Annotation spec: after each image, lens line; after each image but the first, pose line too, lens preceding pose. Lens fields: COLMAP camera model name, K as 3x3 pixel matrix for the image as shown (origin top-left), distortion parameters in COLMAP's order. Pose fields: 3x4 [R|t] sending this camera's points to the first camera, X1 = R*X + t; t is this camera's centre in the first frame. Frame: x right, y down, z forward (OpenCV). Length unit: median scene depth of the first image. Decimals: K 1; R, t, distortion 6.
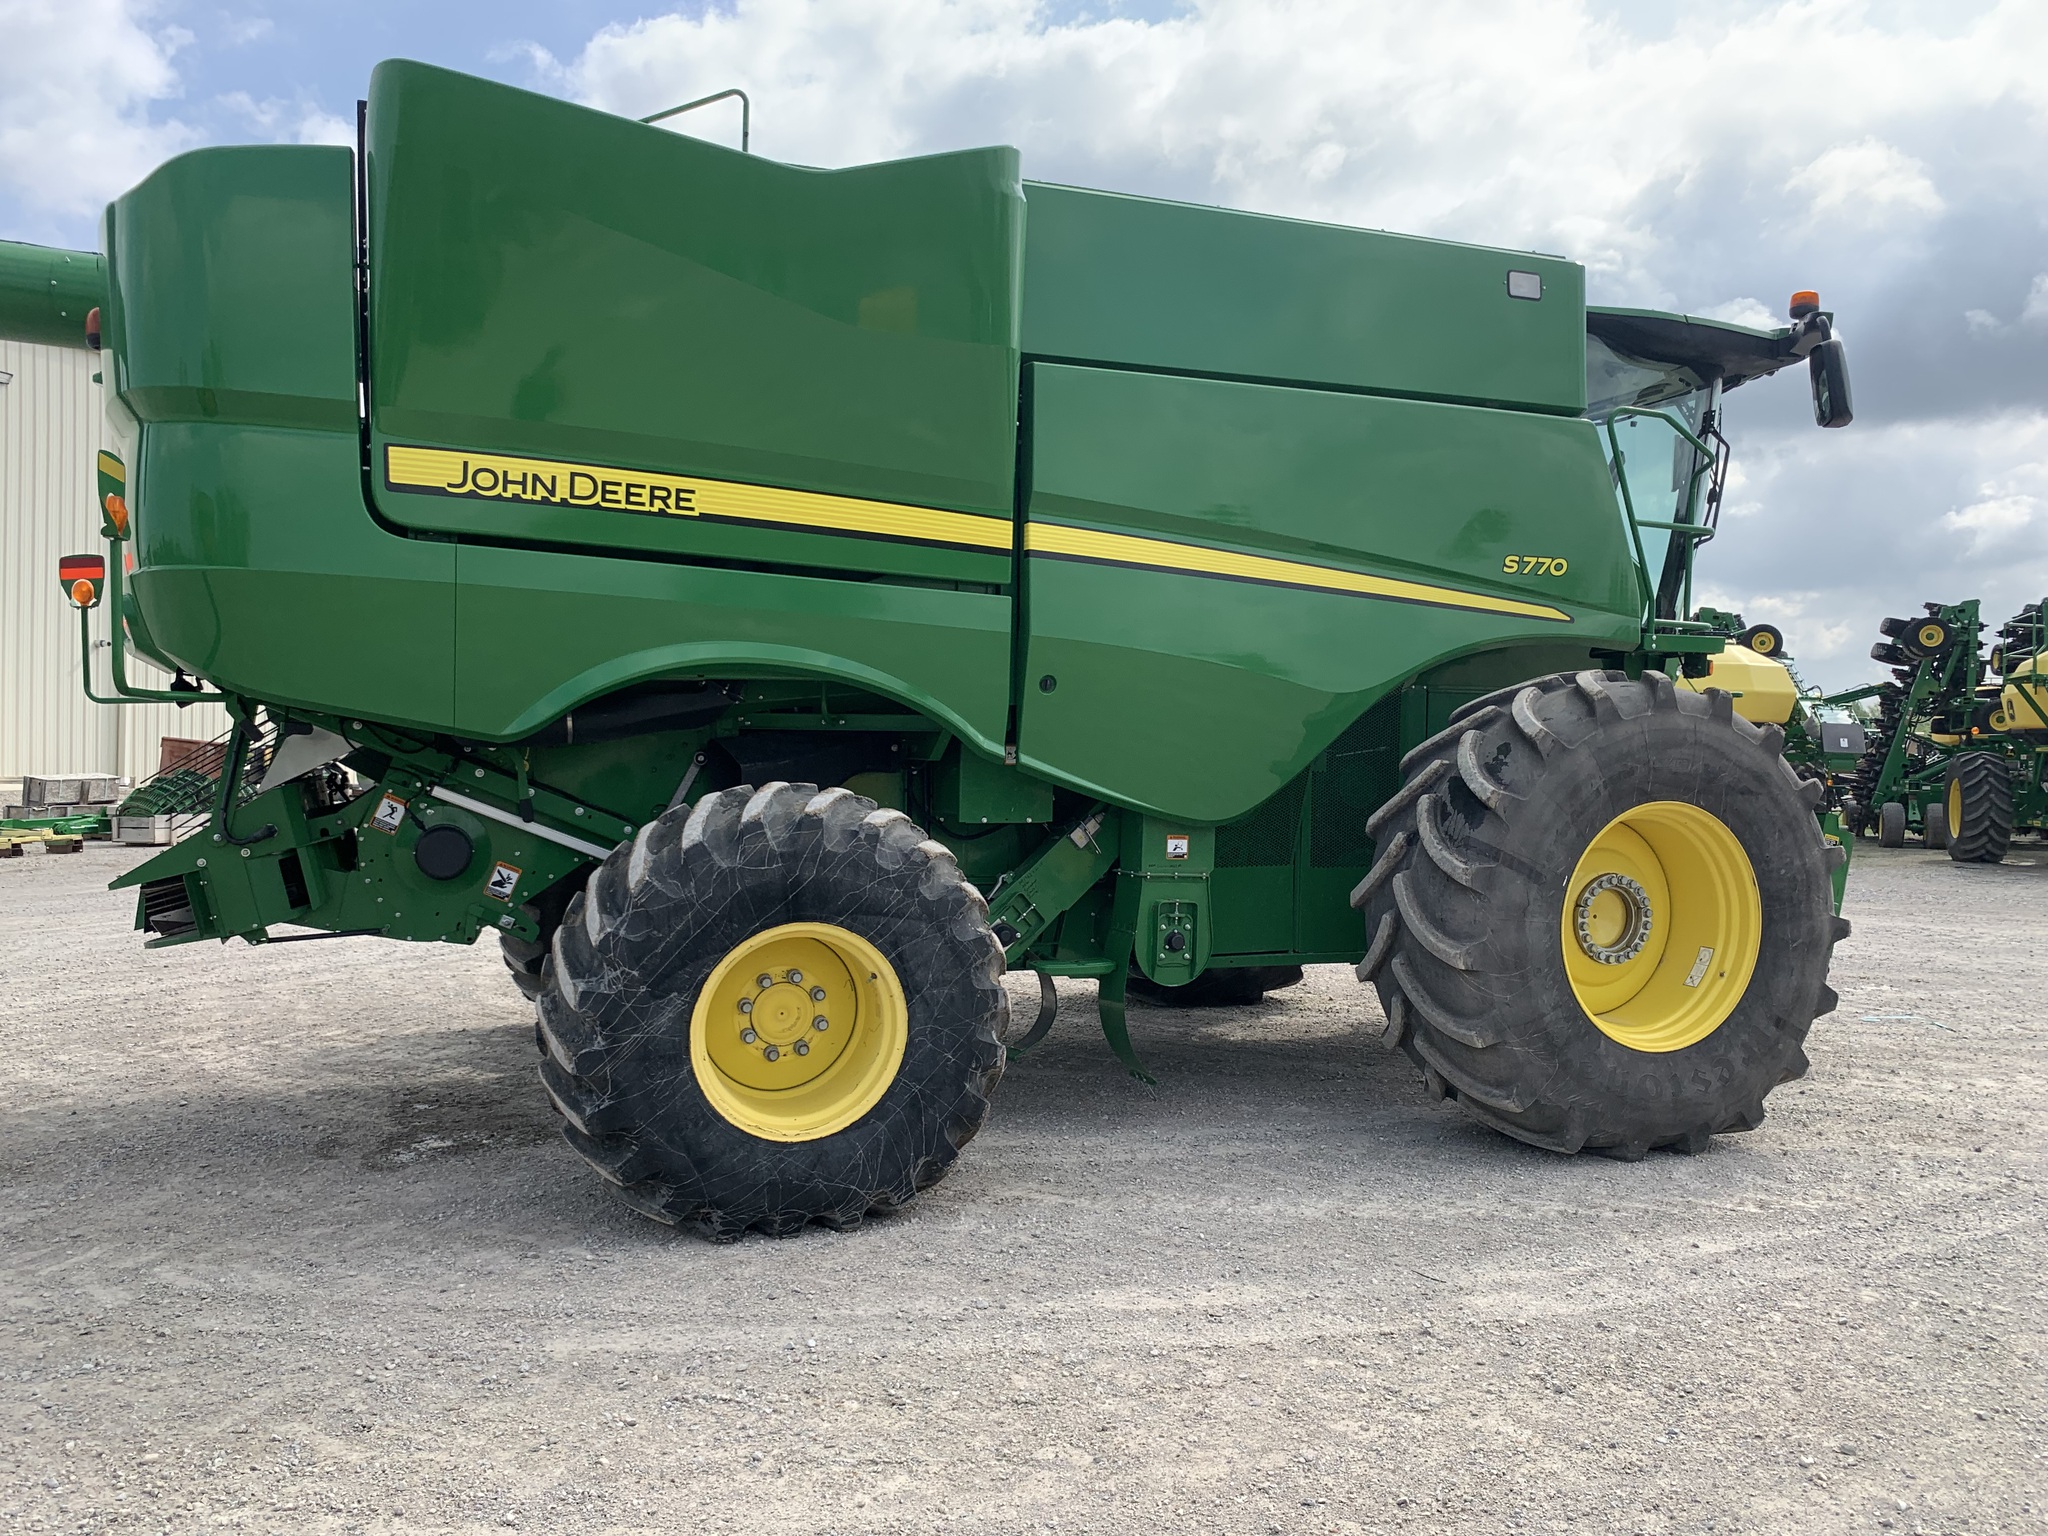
lens RADIAL K [[1569.5, 0, 1052.4], [0, 1569.5, 772.4], [0, 0, 1]] dist [0.034580, -0.055569]
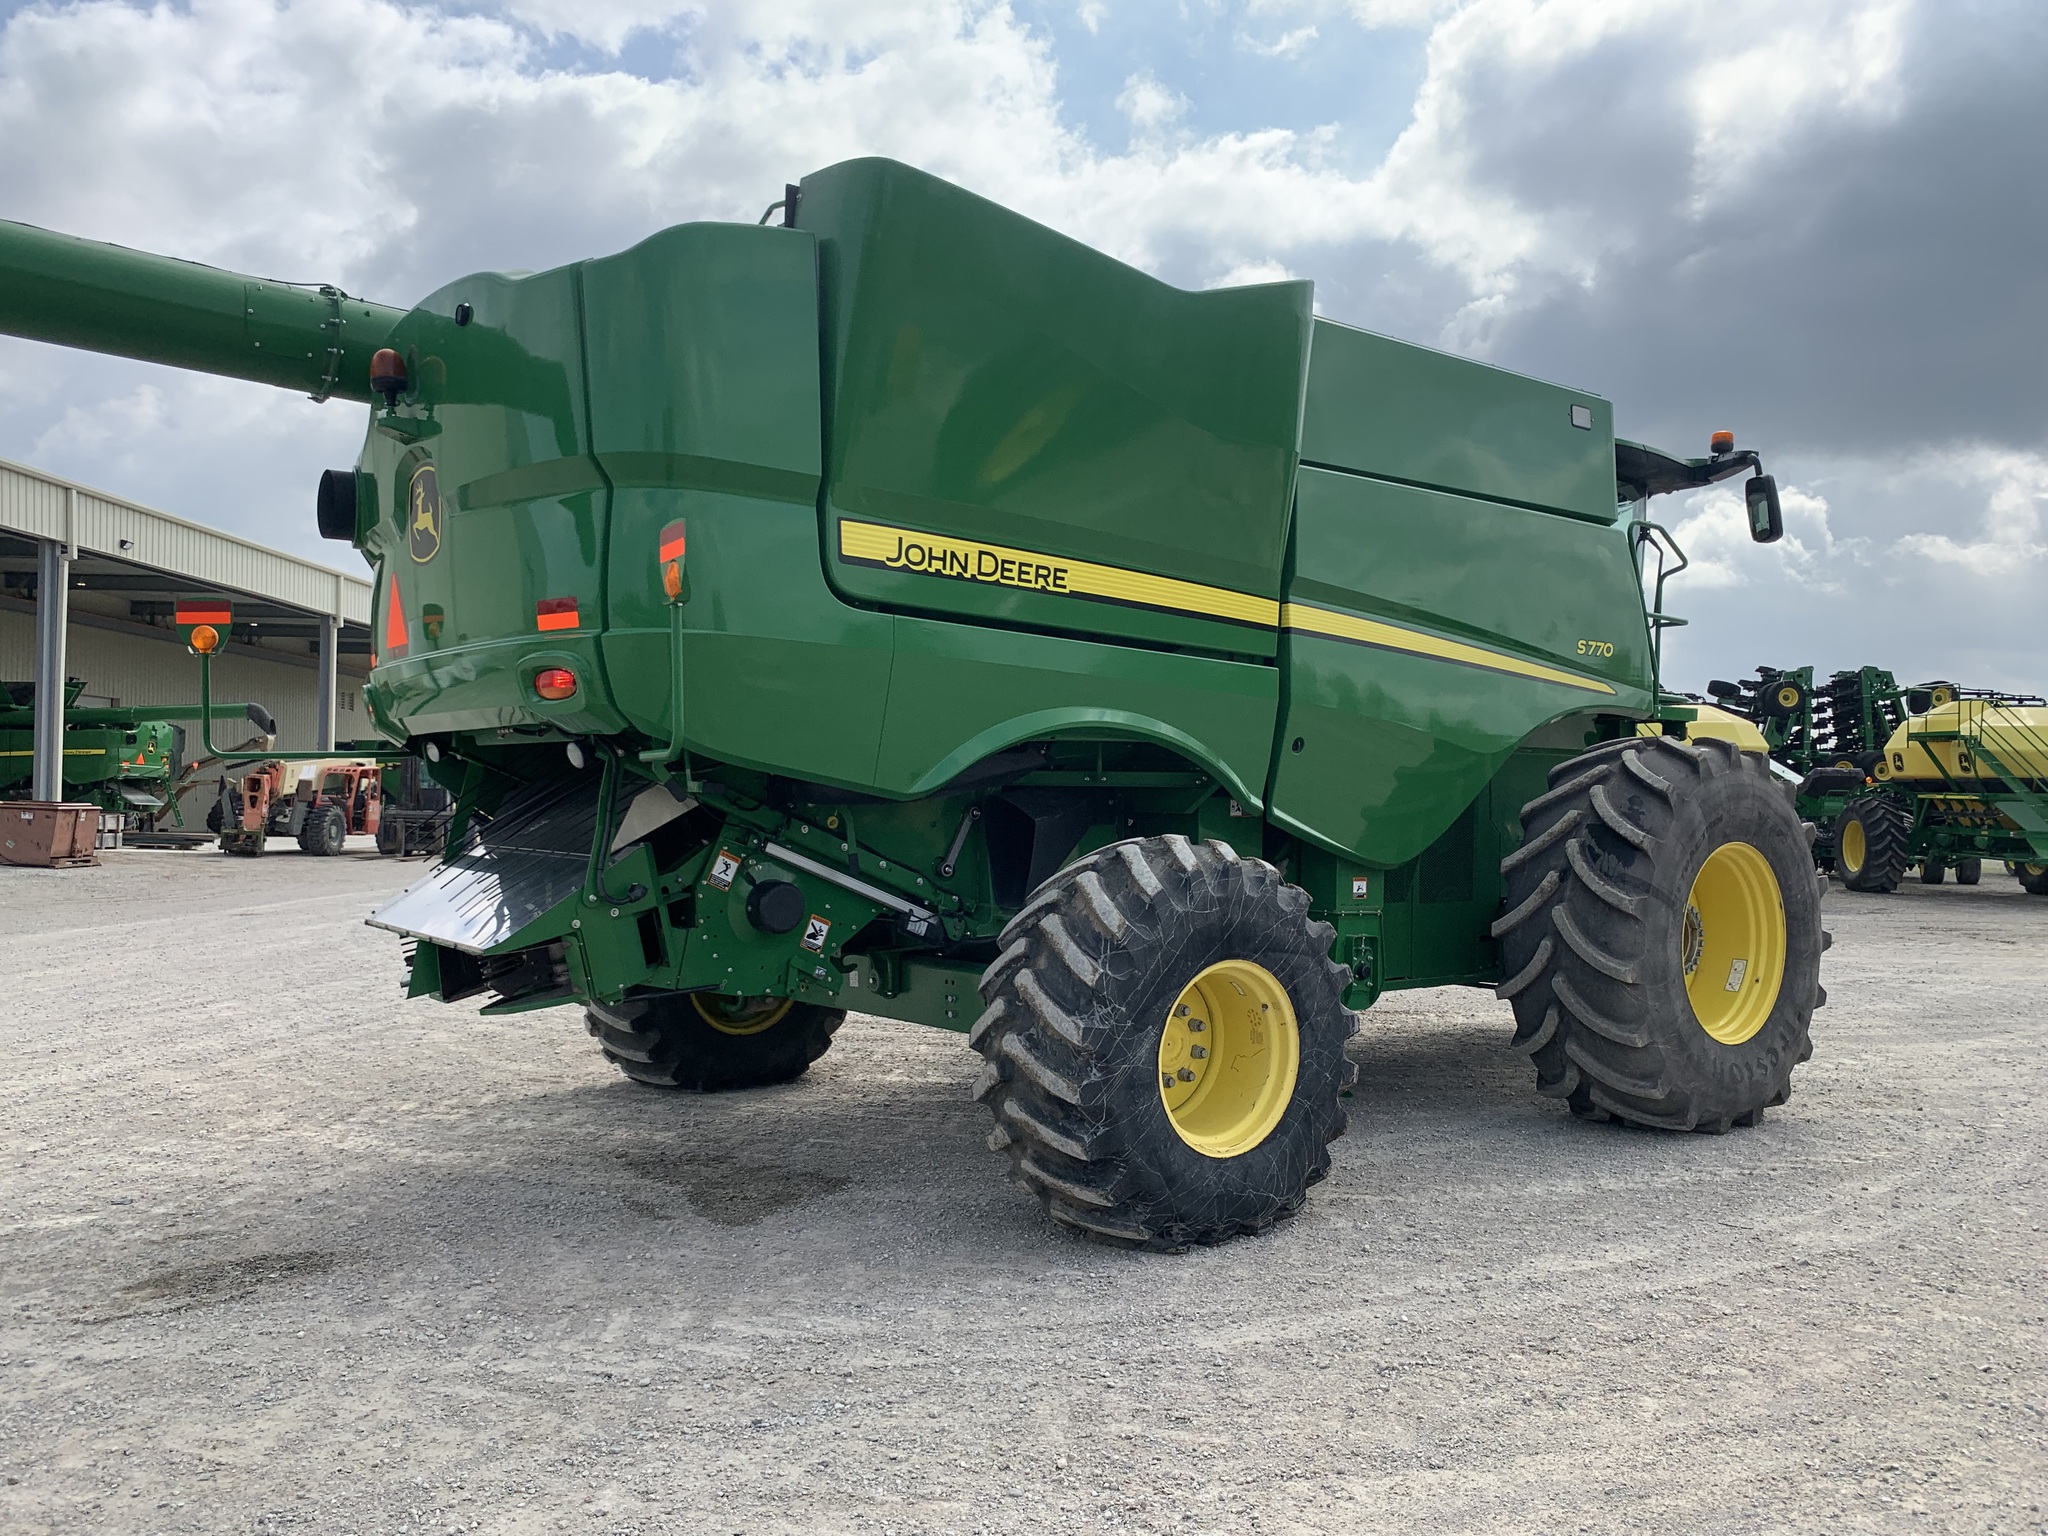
lens RADIAL K [[1569.5, 0, 1034.5], [0, 1569.5, 755.7], [0, 0, 1]] dist [0.034580, -0.055569]
pose [[0.956697, 0.001197, 0.291084, -0.574793], [0.011363, 0.999076, -0.041452, -0.004524], [-0.290865, 0.042965, 0.955799, -0.035661]]
